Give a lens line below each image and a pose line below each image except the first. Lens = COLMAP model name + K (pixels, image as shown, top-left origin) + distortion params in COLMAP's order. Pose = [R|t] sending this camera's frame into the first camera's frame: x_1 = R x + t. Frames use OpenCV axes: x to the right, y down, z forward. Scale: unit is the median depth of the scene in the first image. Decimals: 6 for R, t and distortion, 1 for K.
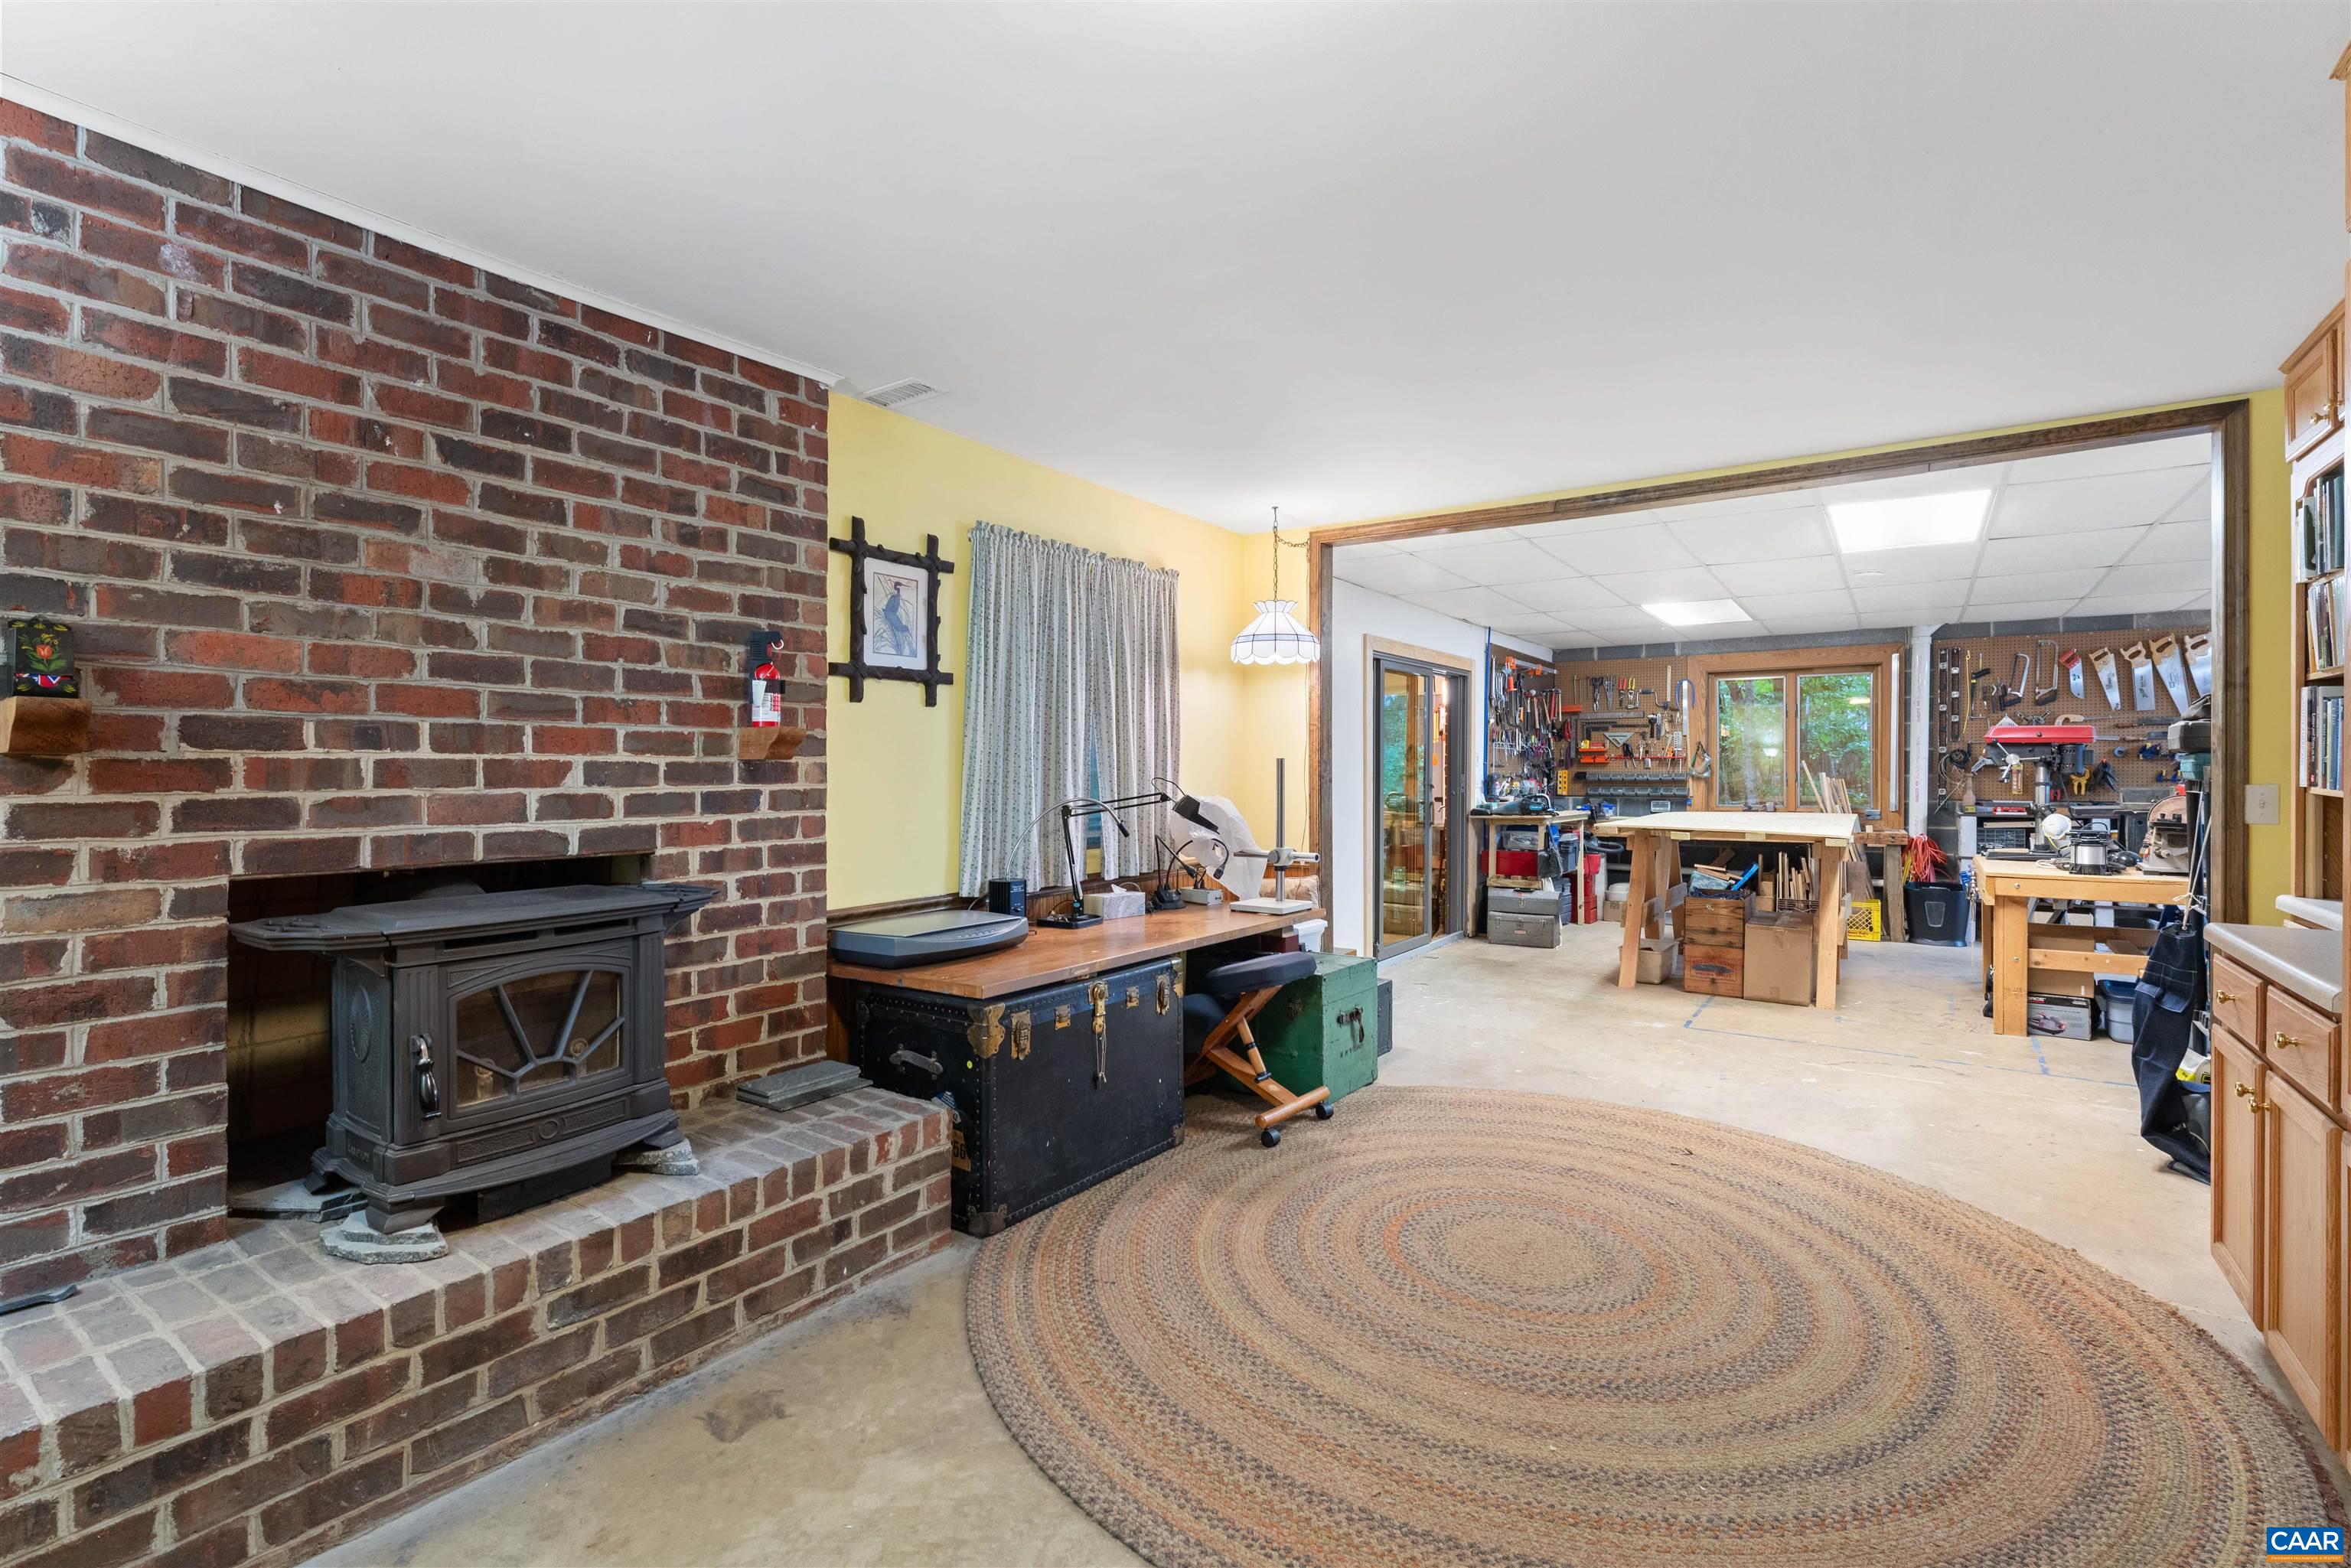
lens RADIAL K [[1098.9, 0, 1177.3], [0, 1098.9, 773.0], [0, 0, 1]] dist [-0.000815, 0.000160]
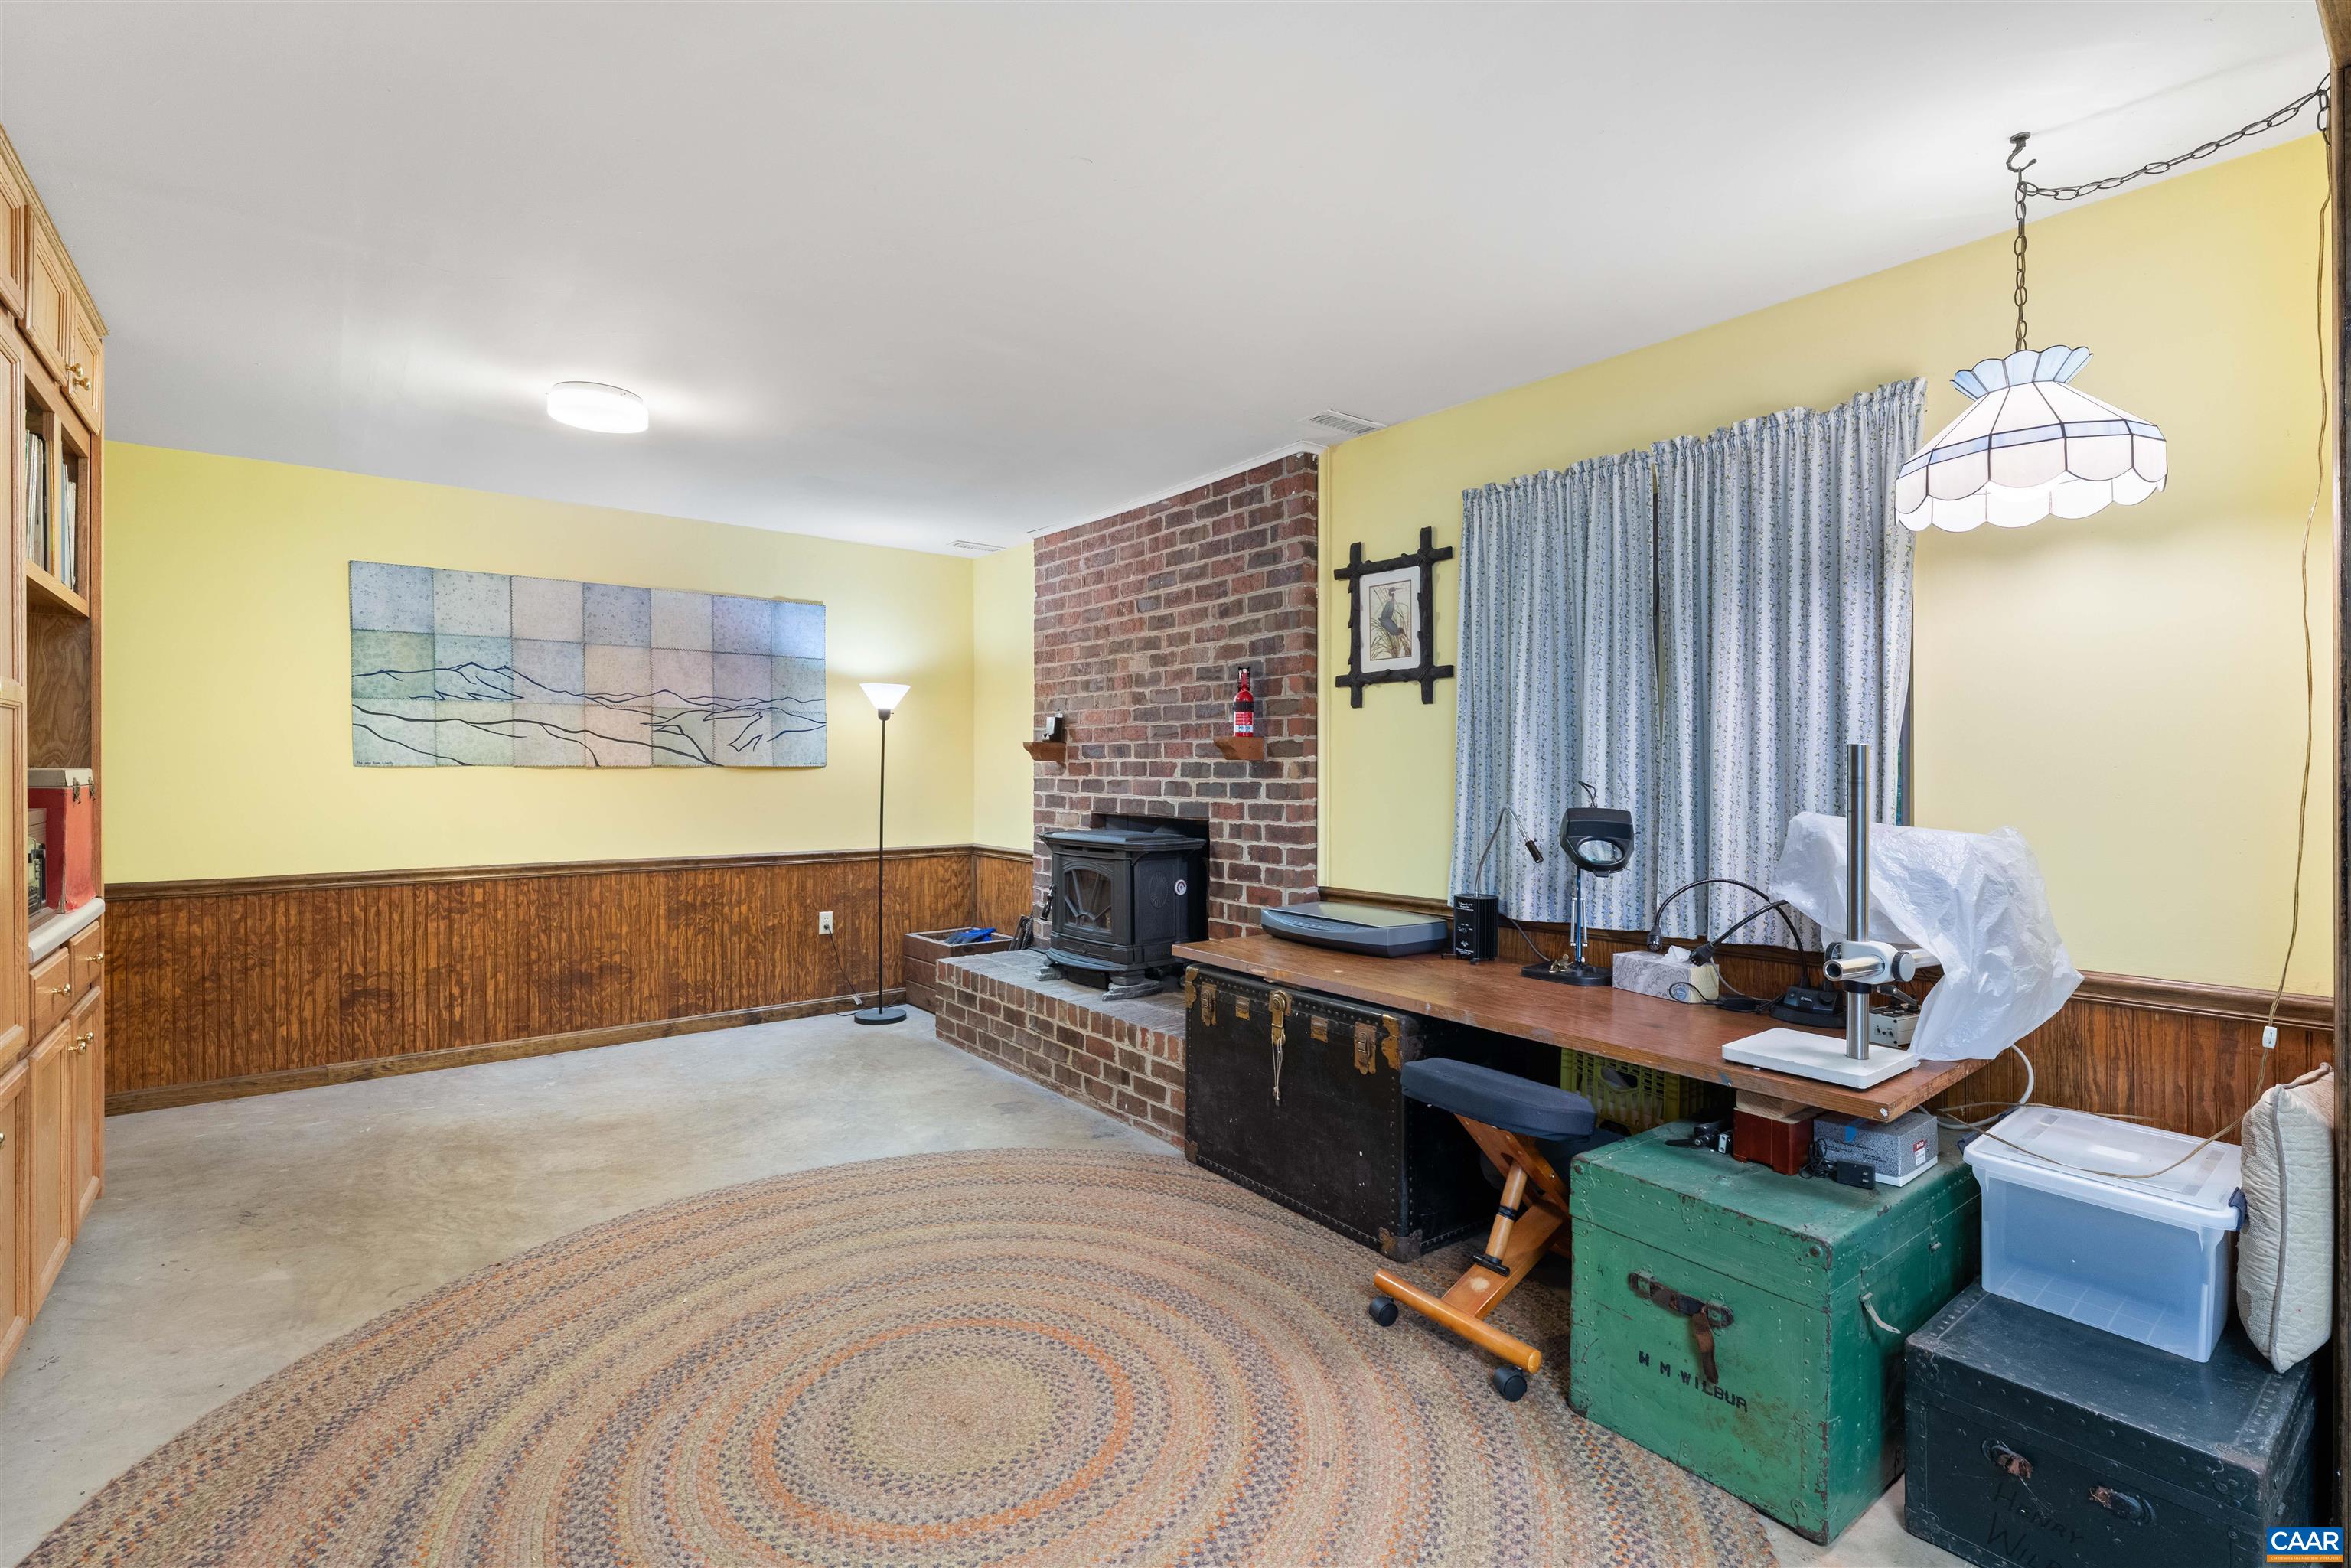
lens RADIAL K [[1098.9, 0, 1177.1], [0, 1098.9, 777.5], [0, 0, 1]] dist [-0.000815, 0.000160]
pose [[-0.316516, 0.007129, -0.948560, 0.980373], [-0.007074, 0.999926, 0.009875, -0.003614], [0.948561, 0.009836, -0.316443, 1.394193]]
